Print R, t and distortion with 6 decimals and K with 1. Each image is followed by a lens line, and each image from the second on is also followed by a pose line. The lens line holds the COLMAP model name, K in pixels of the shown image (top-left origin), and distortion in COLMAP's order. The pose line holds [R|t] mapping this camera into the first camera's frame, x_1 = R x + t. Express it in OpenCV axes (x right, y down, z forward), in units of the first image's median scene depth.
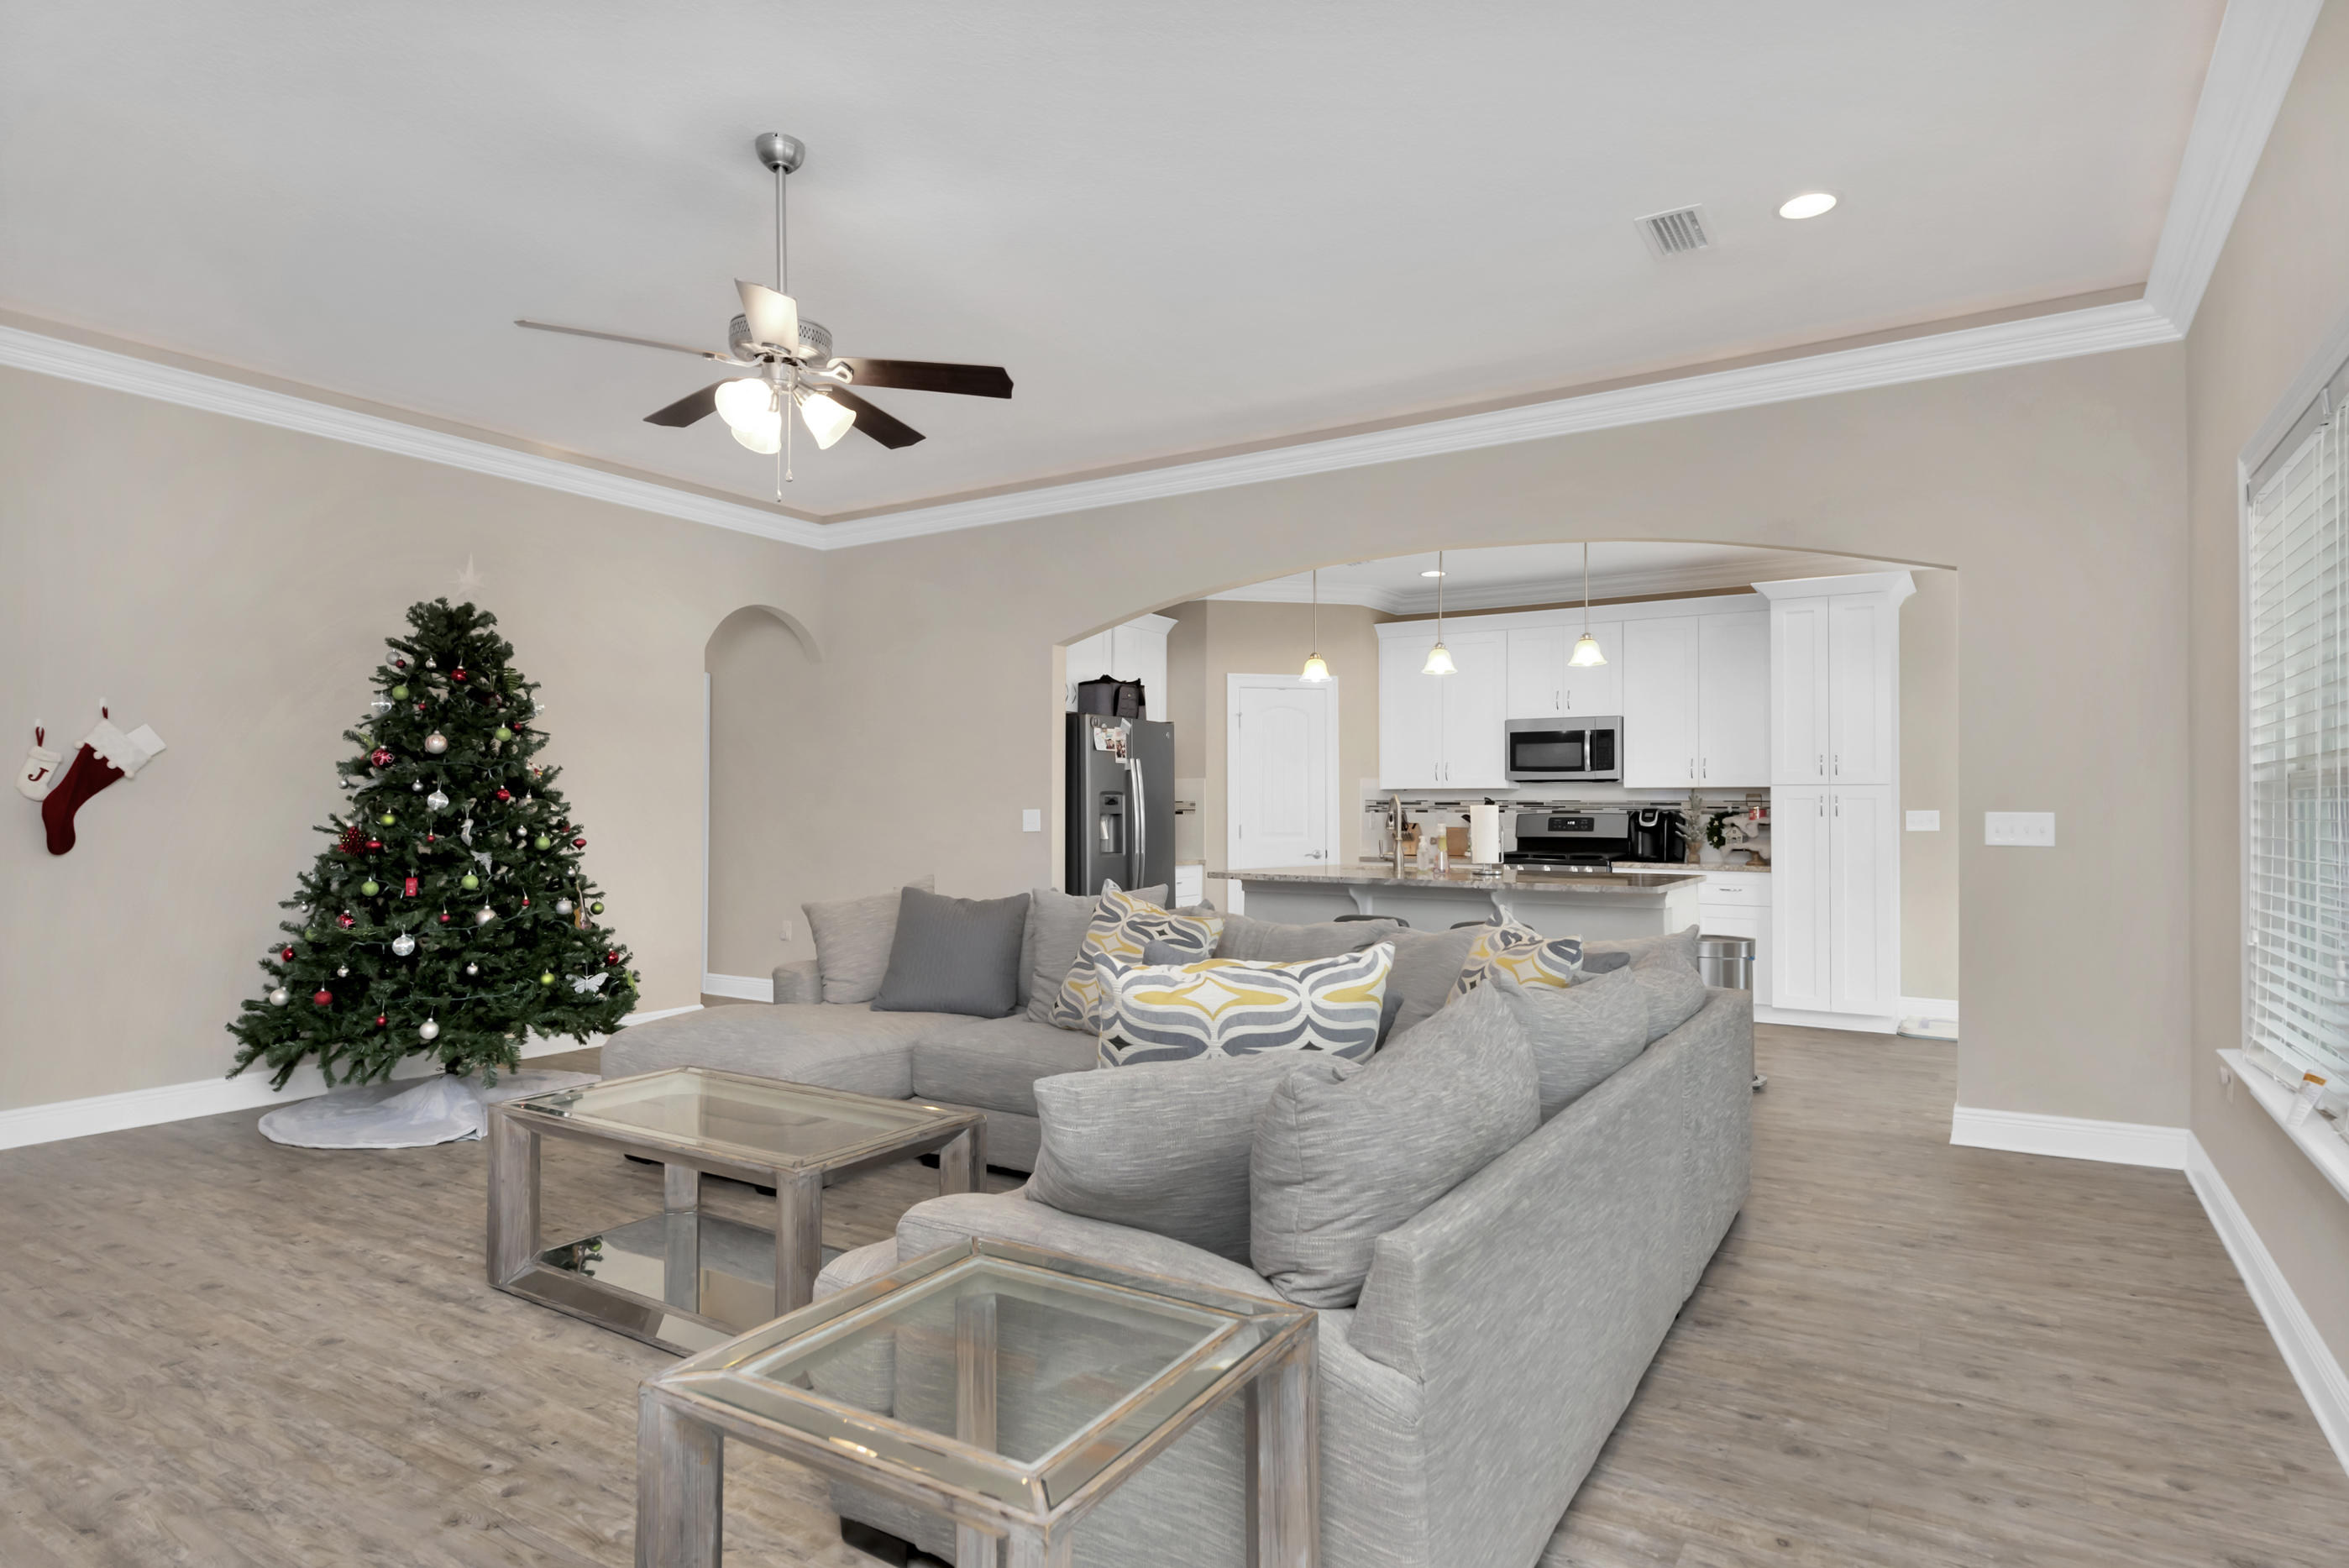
lens RADIAL K [[1303.7, 0, 1216.5], [0, 1303.7, 779.3], [0, 0, 1]] dist [-0.020324, 0.002226]
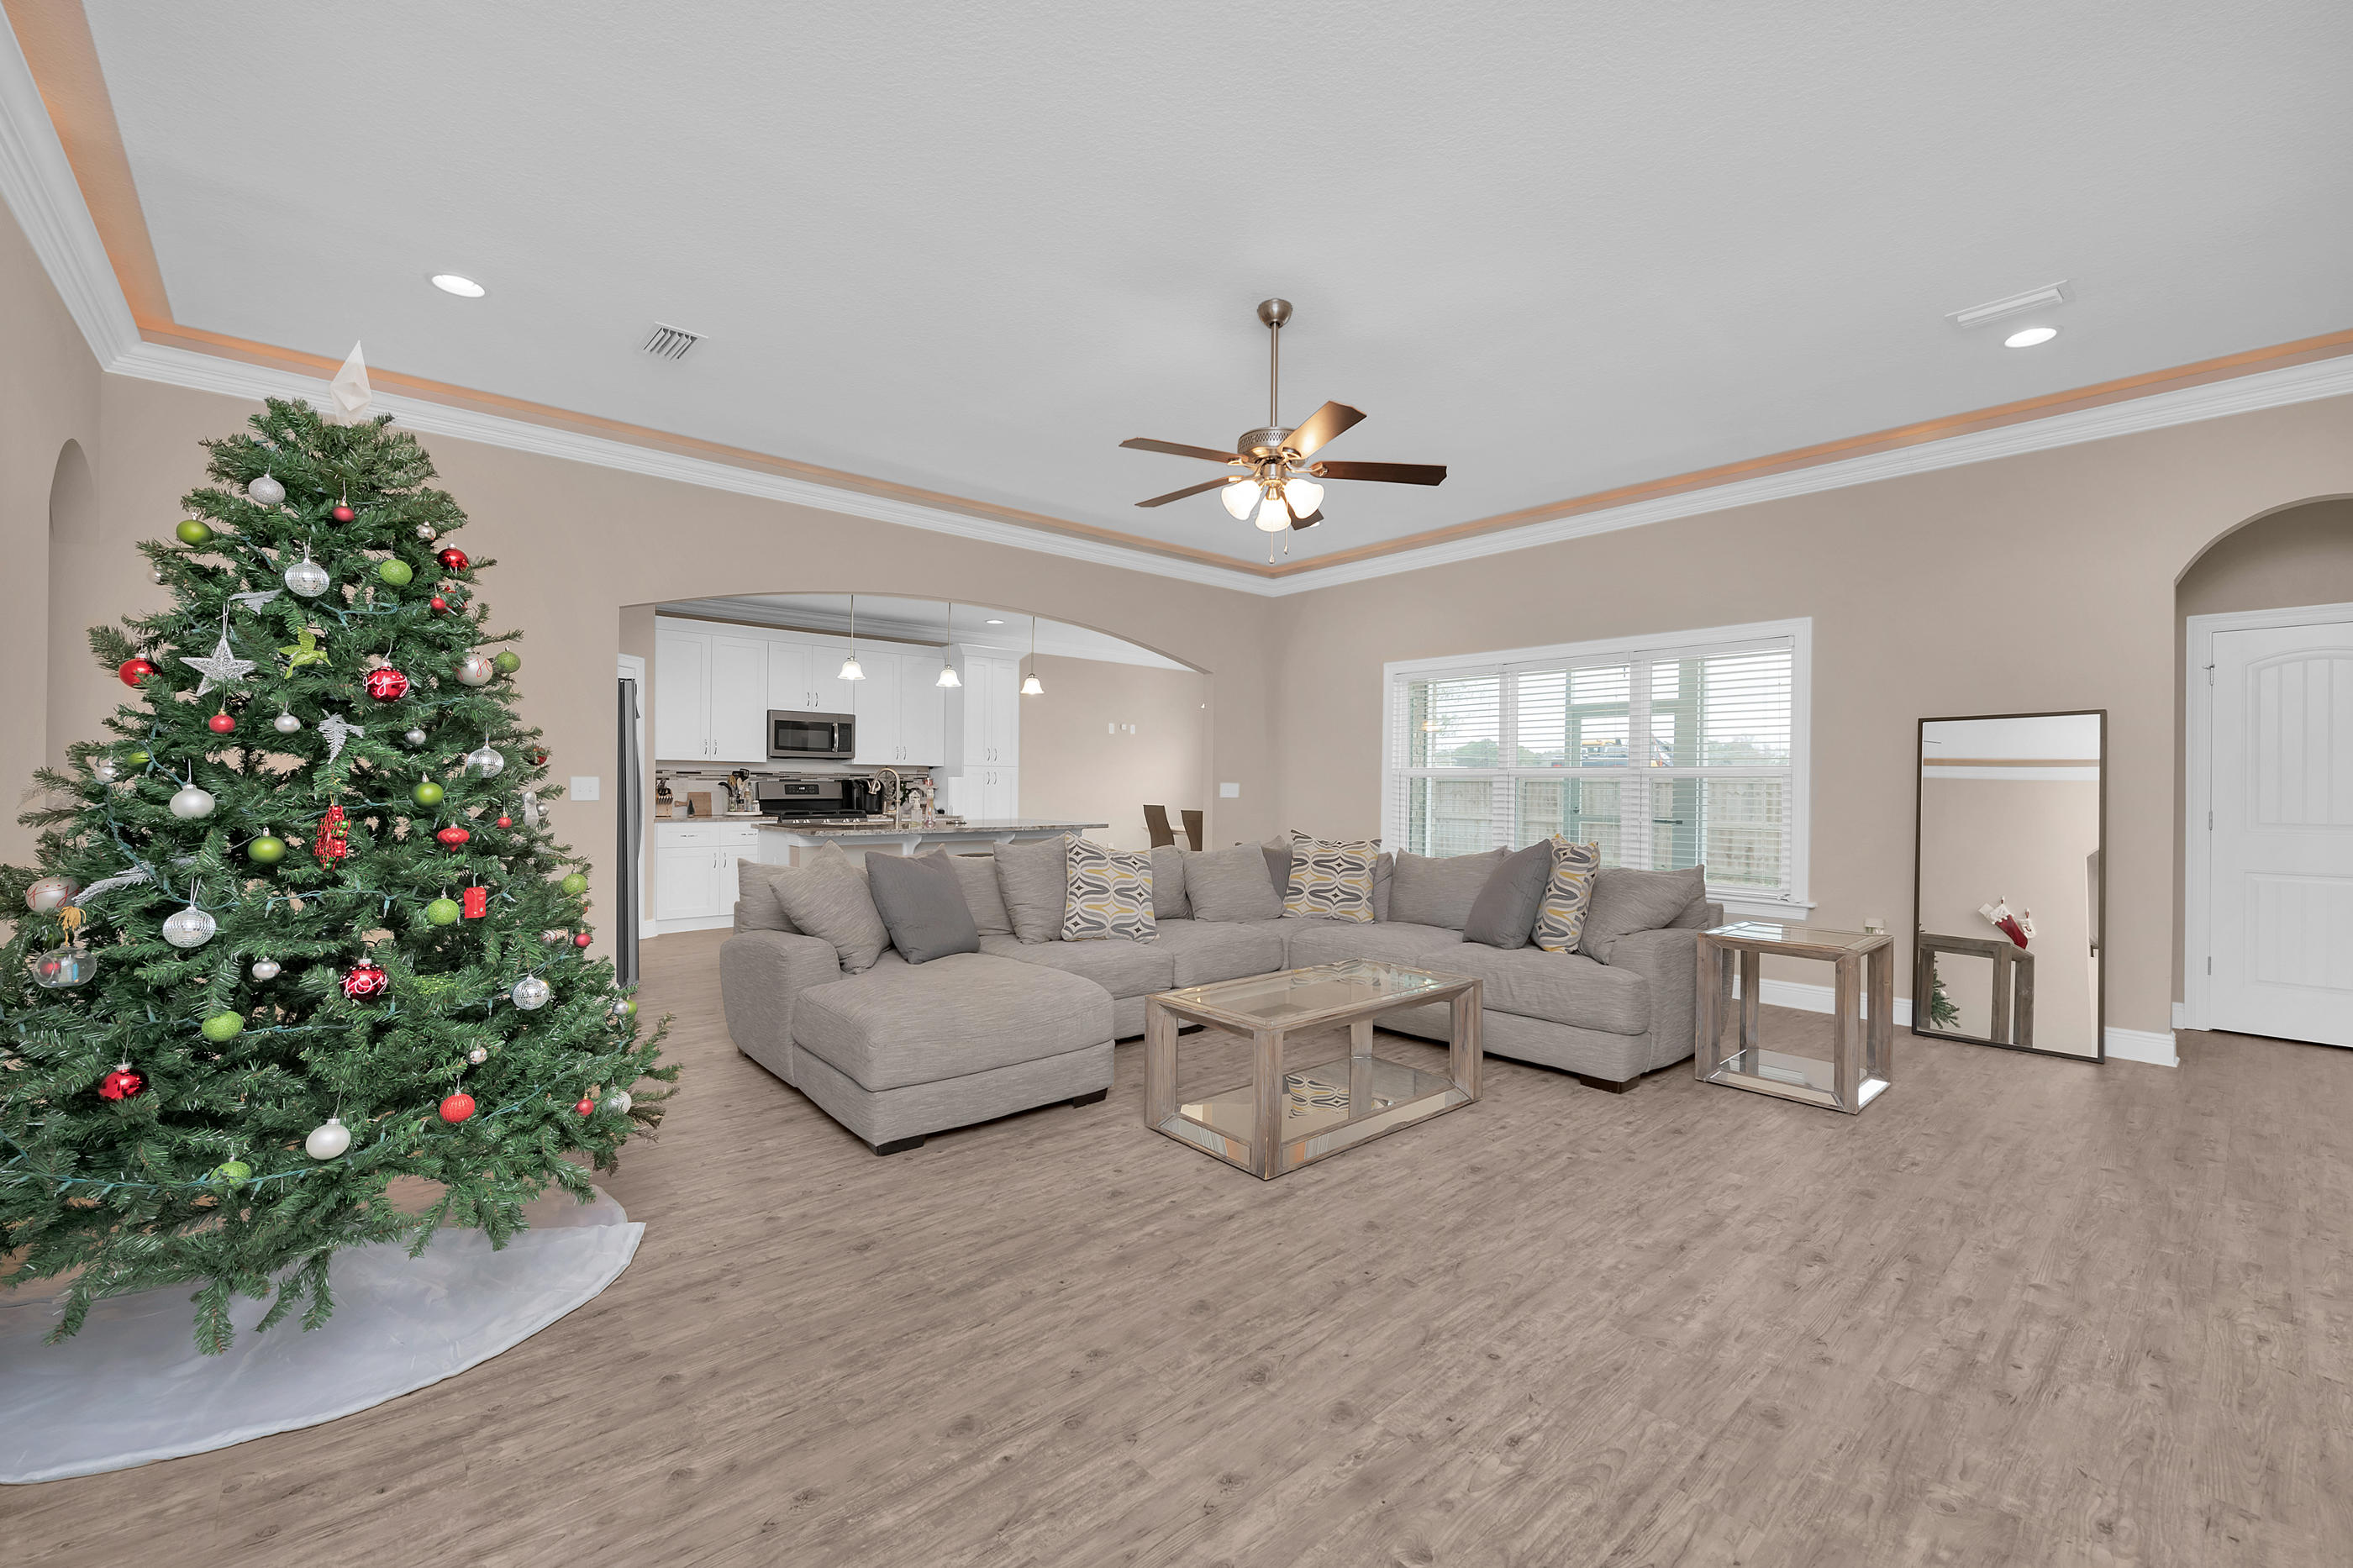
lens RADIAL K [[946.8, 0, 1202.1], [0, 946.8, 763.5], [0, 0, 1]] dist [0.000849, -0.004249]
pose [[0.289645, 0.023640, 0.956842, -0.919513], [-0.032329, 0.999366, -0.014904, 0.014130], [-0.956588, -0.026617, 0.290226, 0.524718]]
